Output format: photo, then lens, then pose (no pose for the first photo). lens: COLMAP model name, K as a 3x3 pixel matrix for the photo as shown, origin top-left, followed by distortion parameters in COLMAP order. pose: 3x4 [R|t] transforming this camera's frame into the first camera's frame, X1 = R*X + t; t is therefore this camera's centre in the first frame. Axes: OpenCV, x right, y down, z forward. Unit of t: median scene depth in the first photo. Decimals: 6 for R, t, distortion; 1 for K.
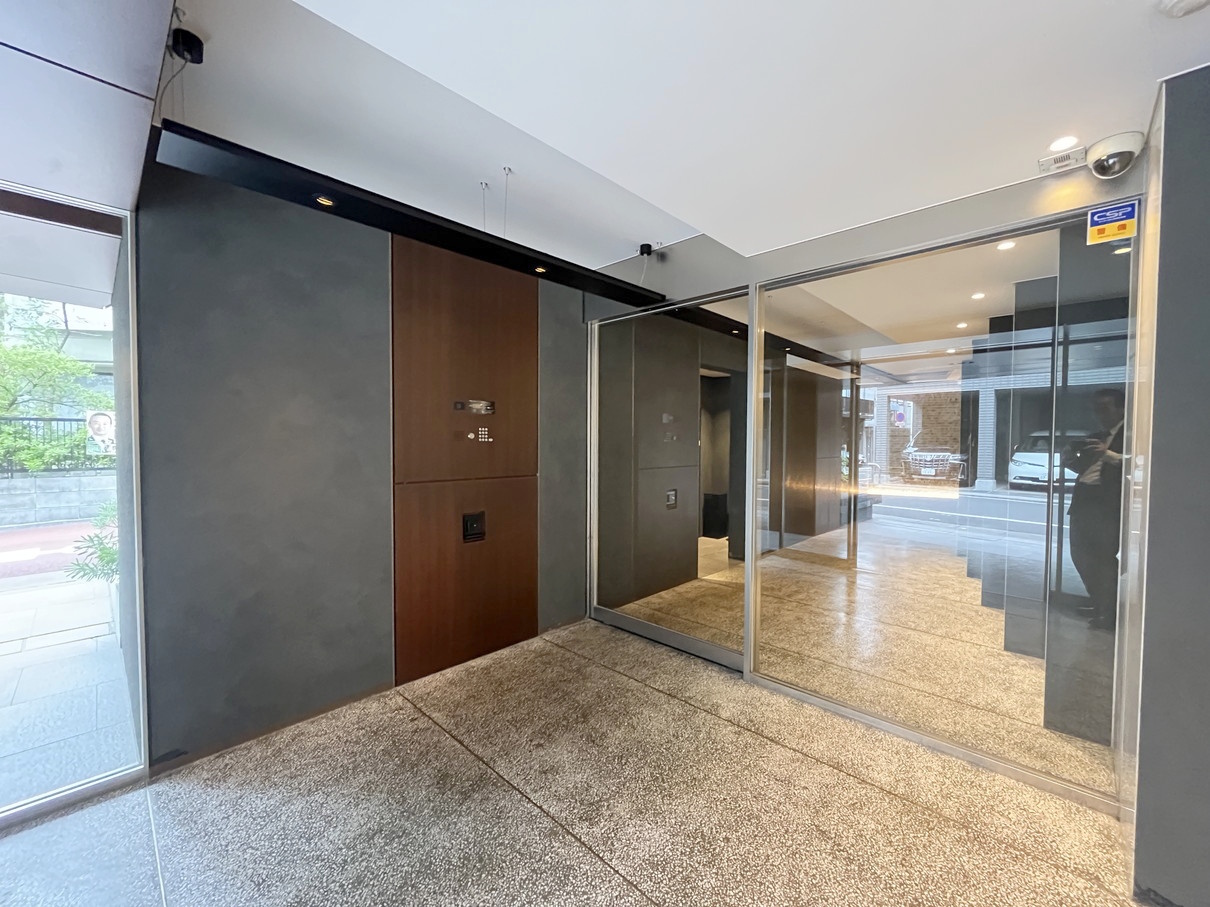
lens RADIAL K [[500.4, 0, 611.0], [0, 500.4, 456.6], [0, 0, 1]] dist [-0.003988, 0.000560]
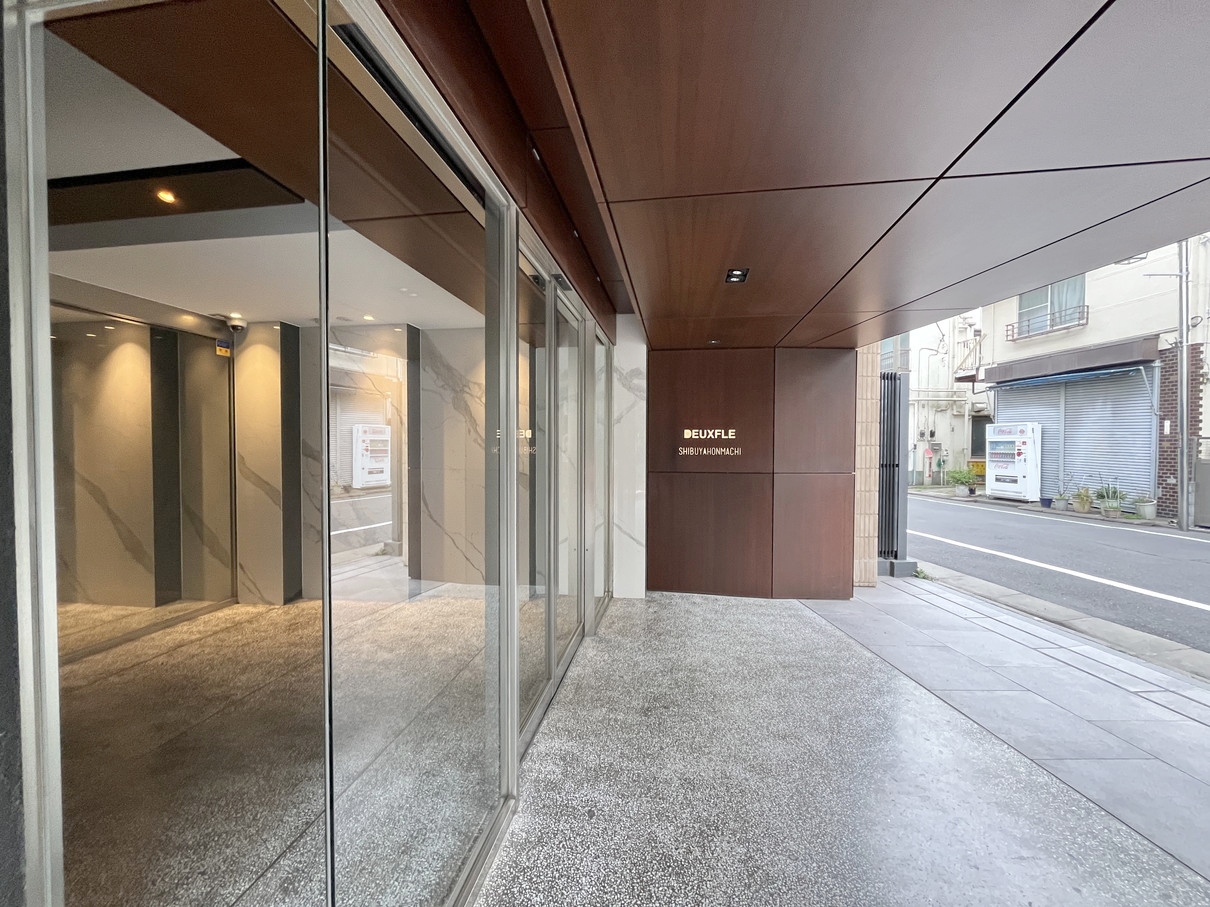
lens RADIAL K [[500.4, 0, 604.6], [0, 500.4, 452.2], [0, 0, 1]] dist [-0.003988, 0.000560]
pose [[-0.575067, -0.017080, 0.817928, -1.797606], [0.022809, 0.999059, 0.036899, -0.033008], [-0.817788, 0.039875, -0.574136, 0.859971]]
